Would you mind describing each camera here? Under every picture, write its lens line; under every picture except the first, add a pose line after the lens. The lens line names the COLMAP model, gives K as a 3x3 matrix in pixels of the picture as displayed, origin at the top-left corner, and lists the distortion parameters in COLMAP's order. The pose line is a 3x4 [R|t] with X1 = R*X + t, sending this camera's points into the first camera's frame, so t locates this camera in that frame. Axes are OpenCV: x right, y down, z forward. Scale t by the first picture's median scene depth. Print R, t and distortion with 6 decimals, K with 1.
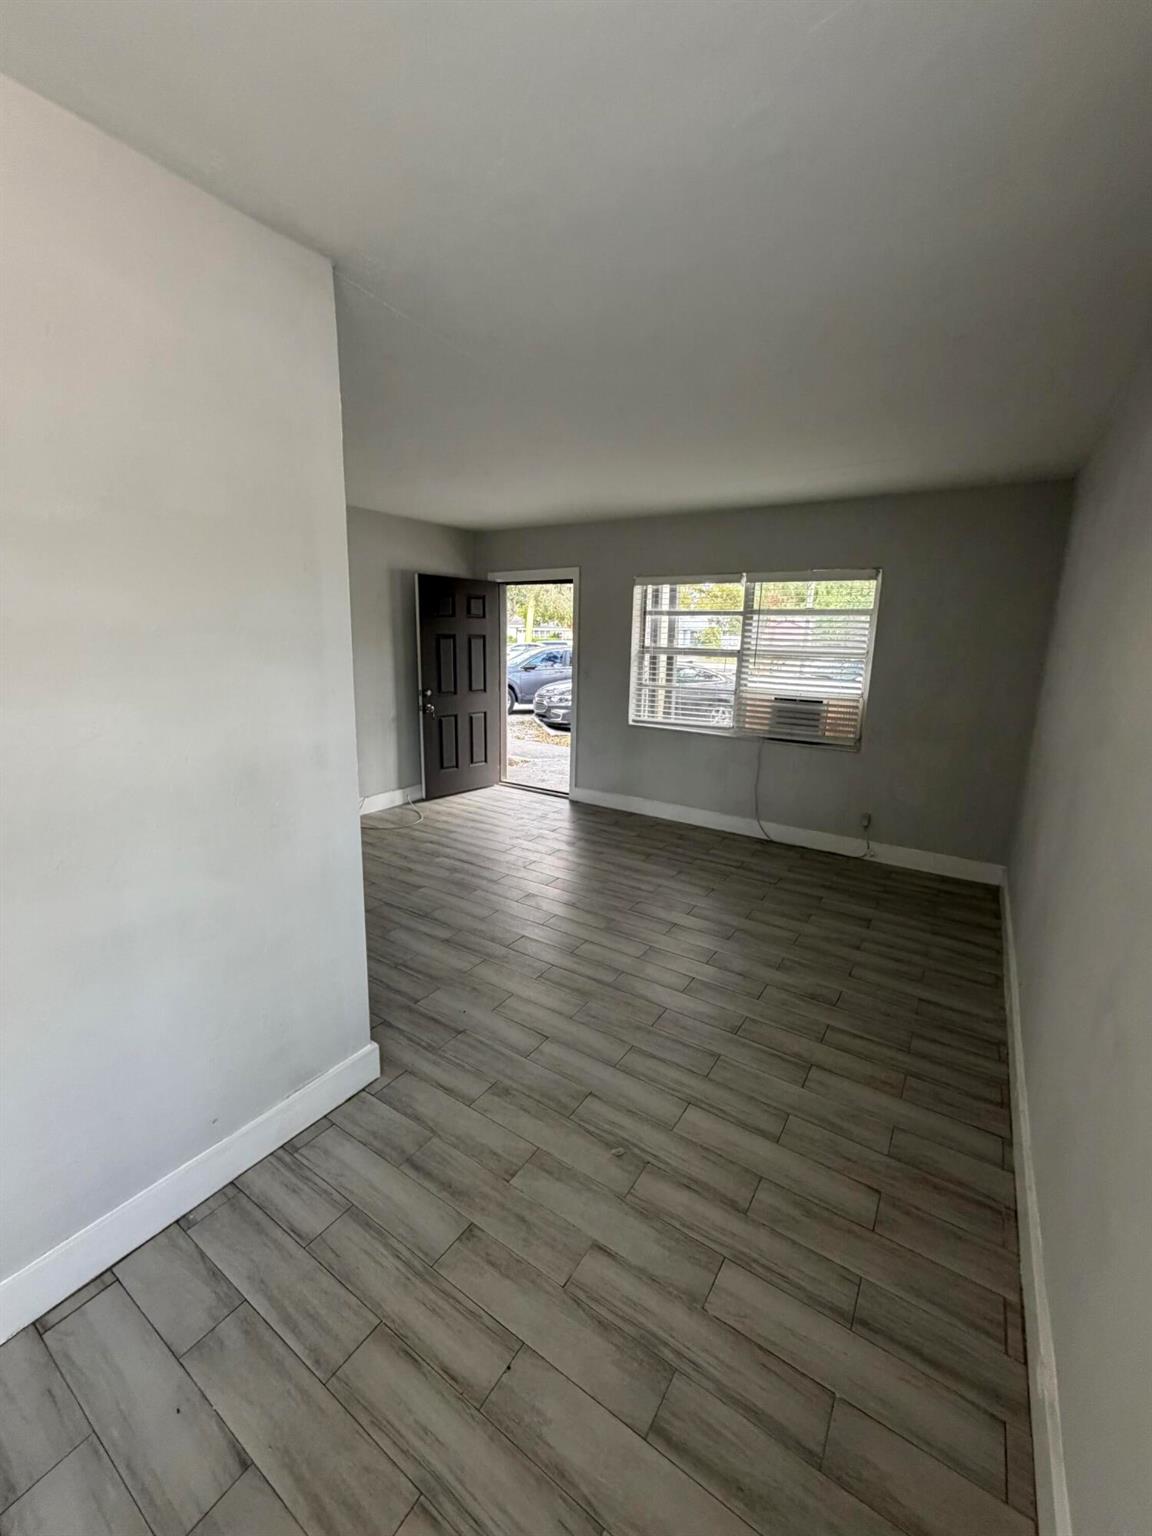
lens RADIAL K [[613.7, 0, 572.5], [0, 613.7, 773.6], [0, 0, 1]] dist [0.000630, 0.000117]
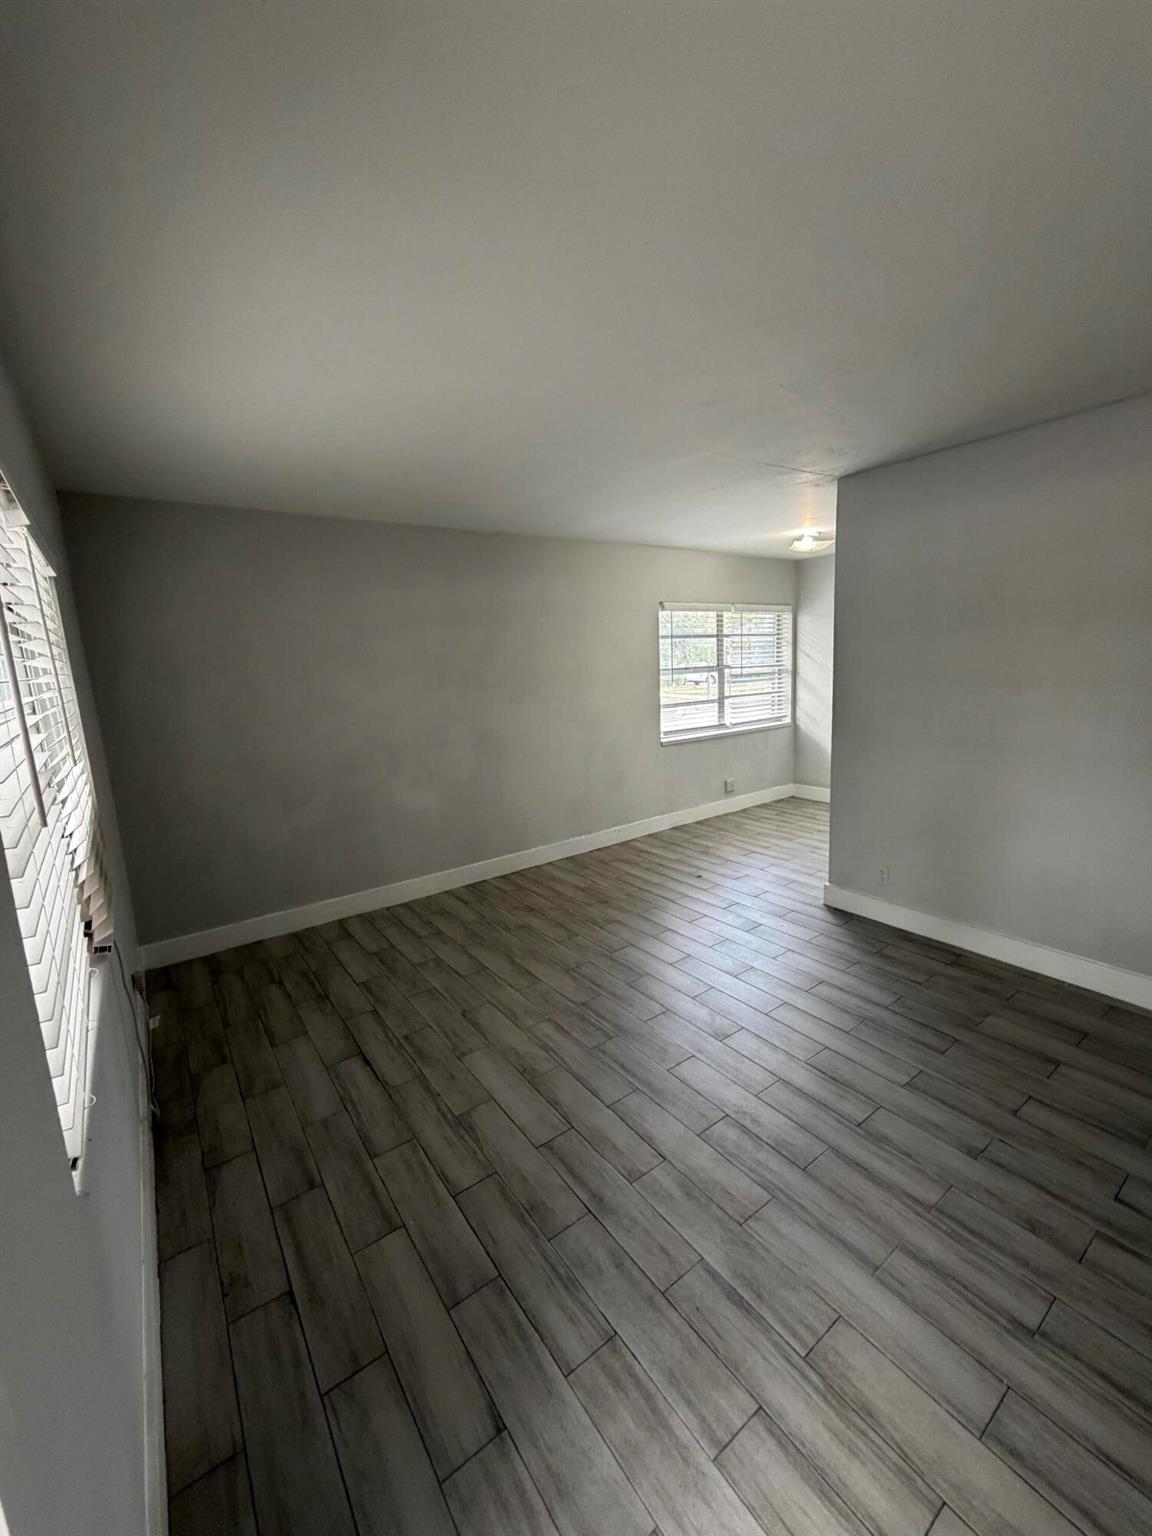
lens RADIAL K [[613.7, 0, 572.5], [0, 613.7, 773.6], [0, 0, 1]] dist [0.000630, 0.000117]
pose [[-0.934833, -0.048563, 0.351750, -0.327841], [0.098715, 0.916011, 0.388817, -0.828631], [-0.341089, 0.398202, -0.851524, 3.532459]]
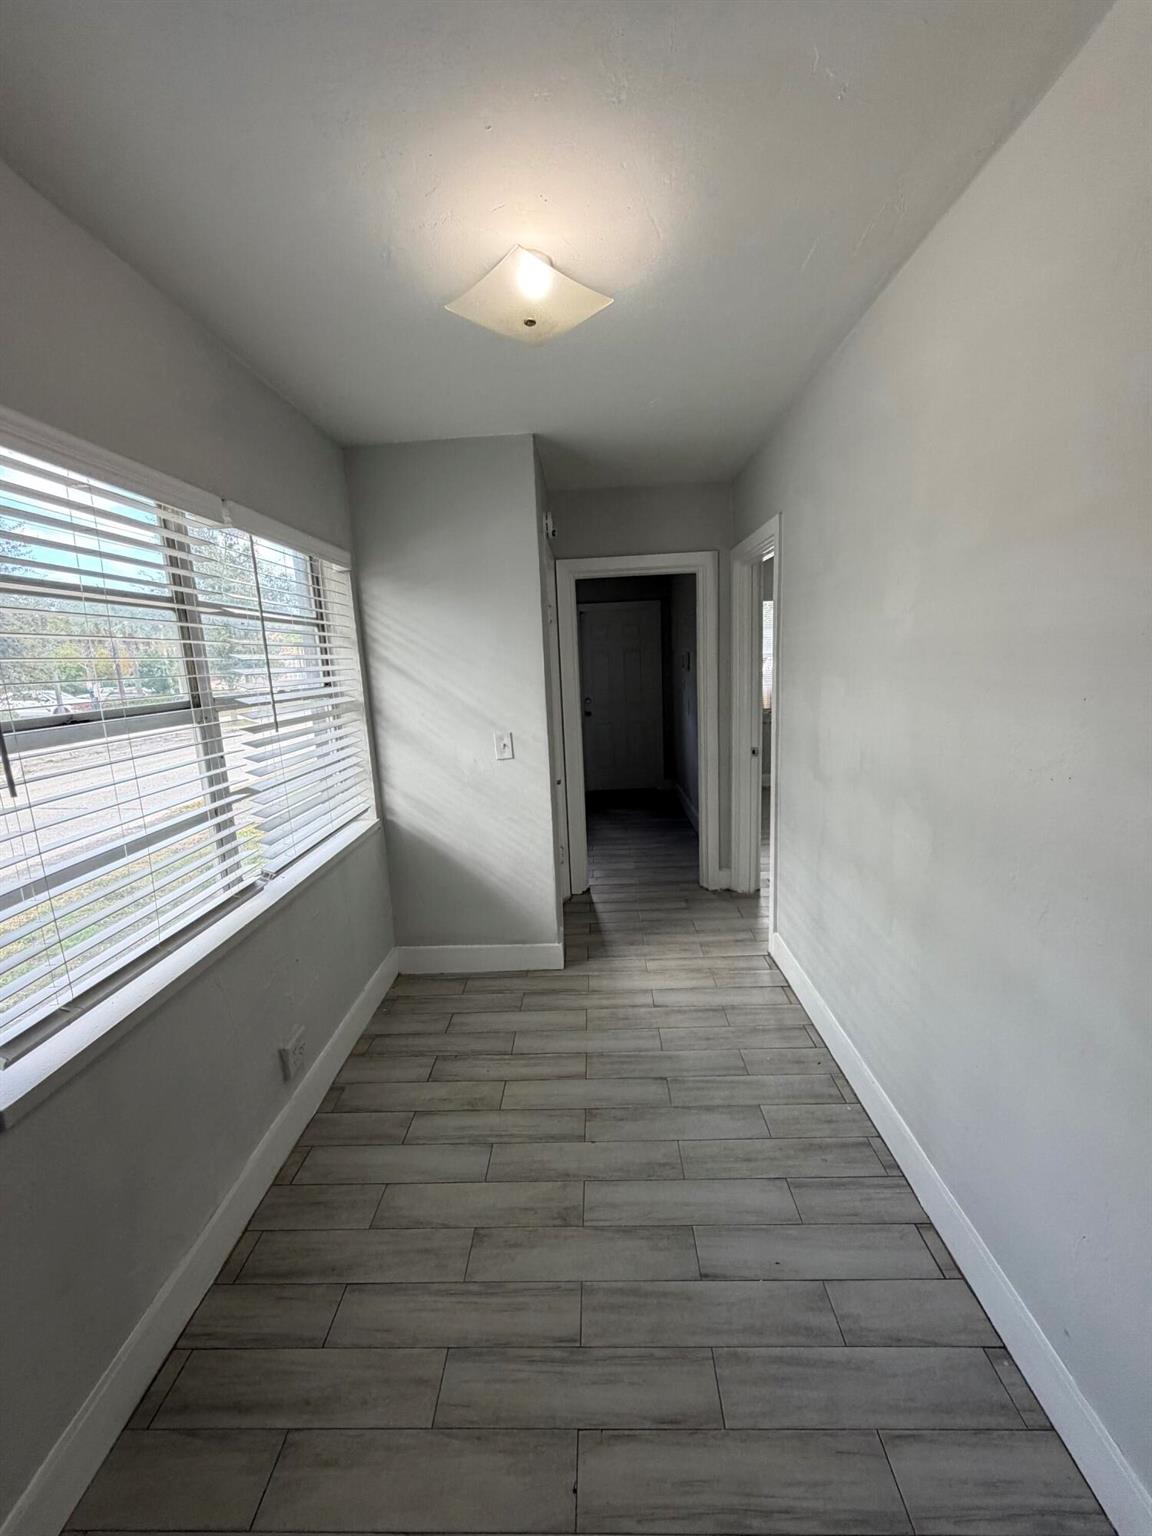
lens RADIAL K [[613.7, 0, 572.5], [0, 613.7, 773.6], [0, 0, 1]] dist [0.000630, 0.000117]
pose [[-0.850350, 0.122839, -0.511679, 0.180389], [-0.082385, 0.929303, 0.360012, -0.239311], [0.519729, 0.348291, -0.780113, 1.087748]]
